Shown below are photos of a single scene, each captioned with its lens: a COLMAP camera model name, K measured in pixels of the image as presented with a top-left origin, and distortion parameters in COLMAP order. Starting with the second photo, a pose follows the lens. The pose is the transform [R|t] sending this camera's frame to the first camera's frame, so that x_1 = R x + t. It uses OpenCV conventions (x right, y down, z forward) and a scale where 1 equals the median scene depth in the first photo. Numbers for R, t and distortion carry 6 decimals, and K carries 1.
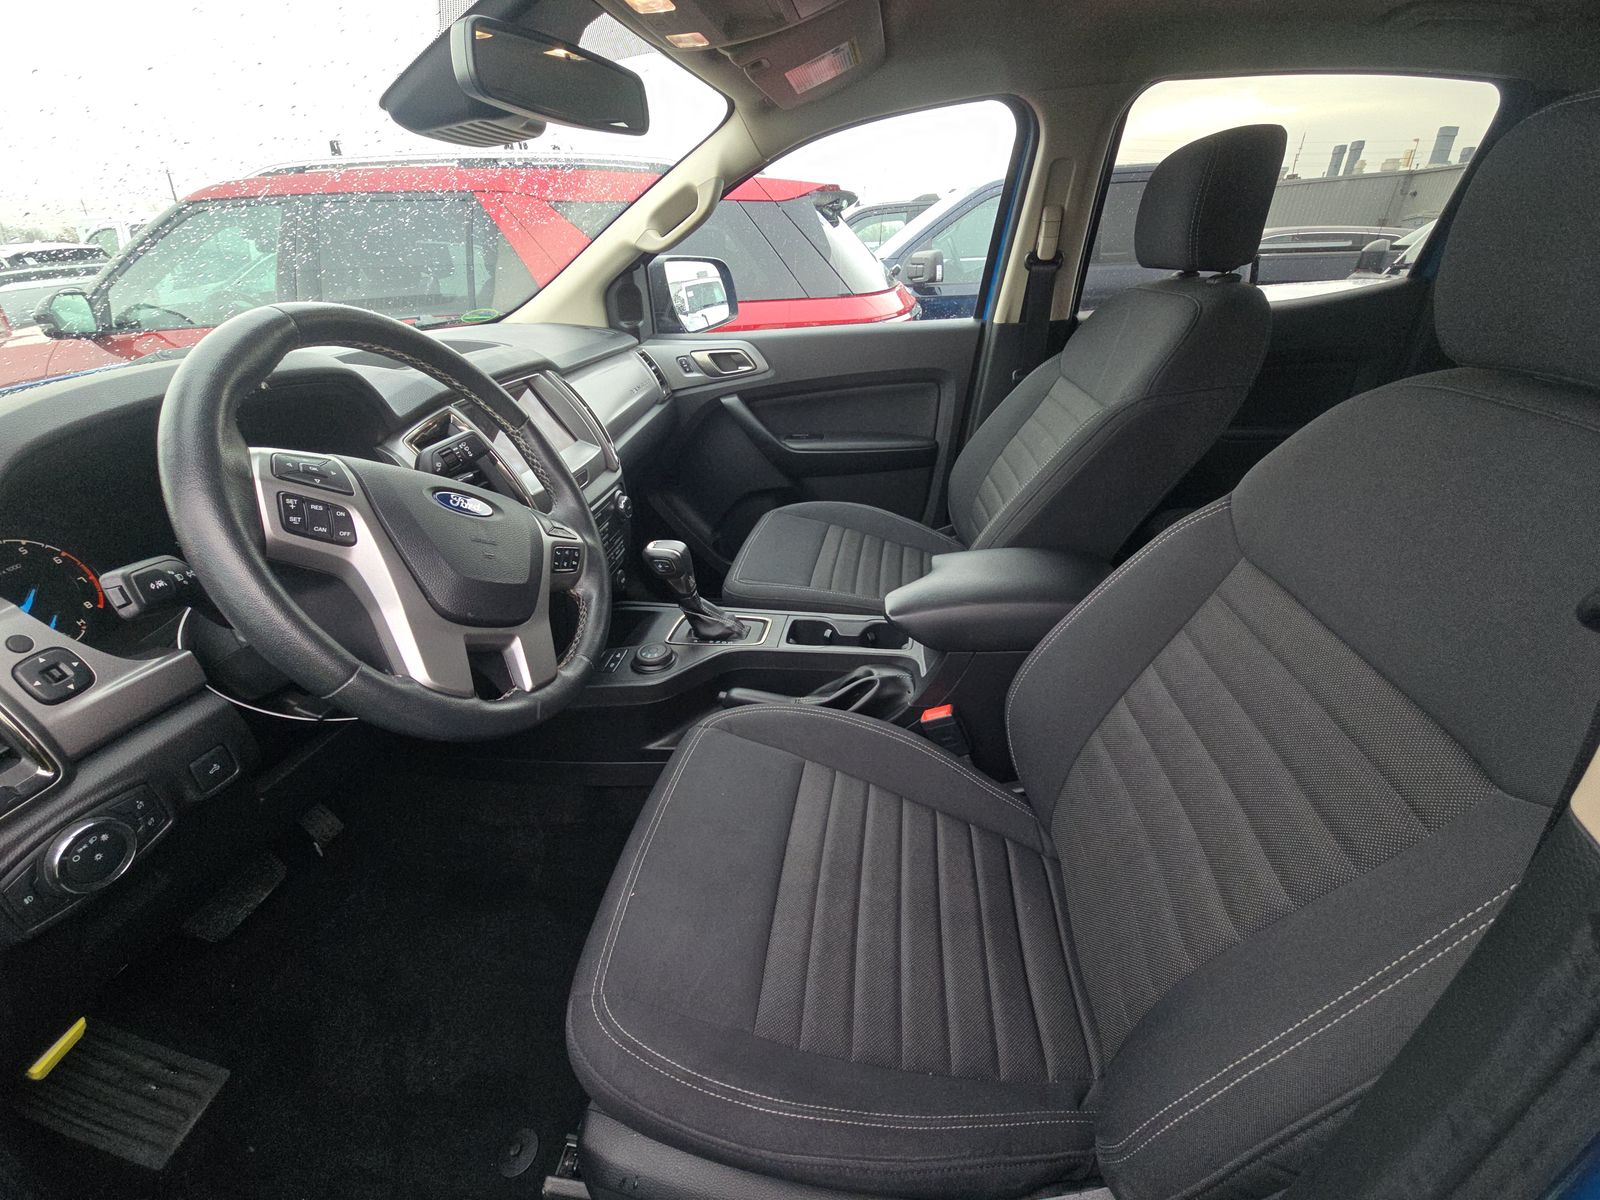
lens RADIAL K [[649.6, 0, 807.2], [0, 649.6, 598.9], [0, 0, 1]] dist [0.015271, -0.010872]
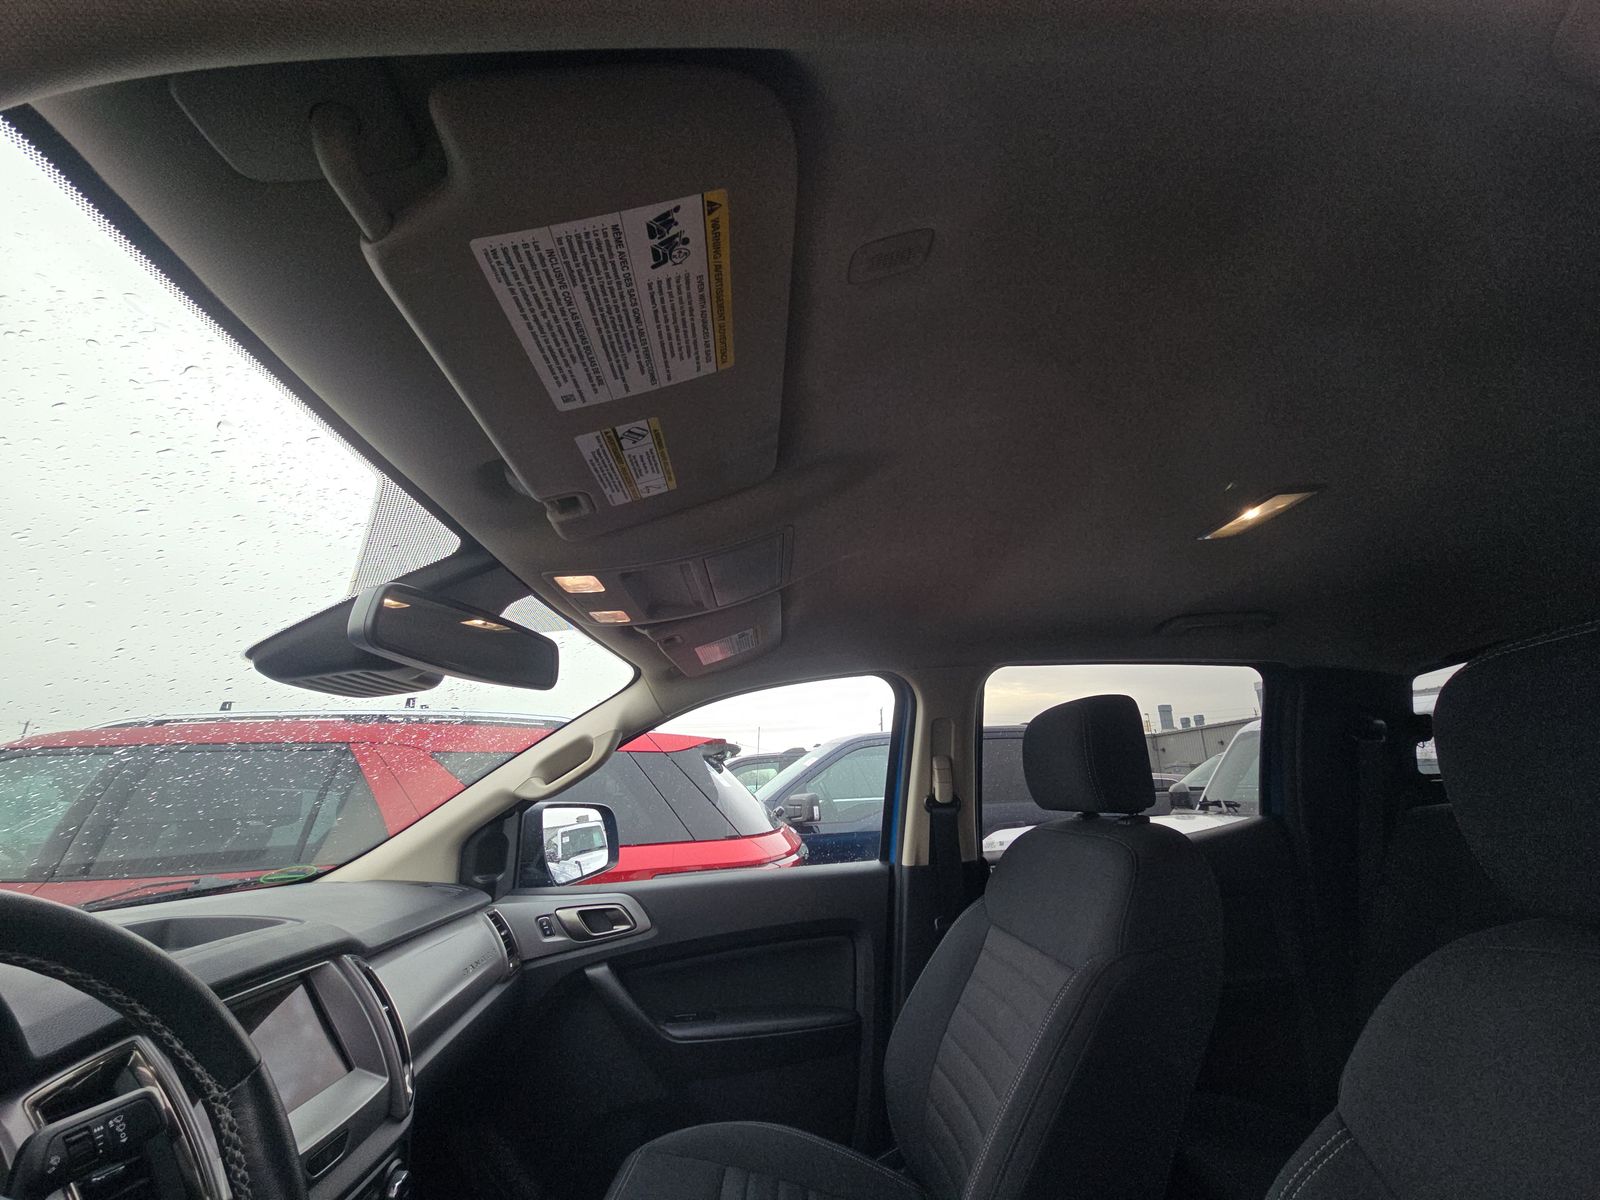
lens RADIAL K [[649.6, 0, 807.2], [0, 649.6, 598.9], [0, 0, 1]] dist [0.015271, -0.010872]
pose [[0.983823, 0.044136, 0.173619, -0.026019], [0.090872, 0.712265, -0.696003, -0.054250], [-0.154382, 0.700522, 0.696732, 0.094934]]
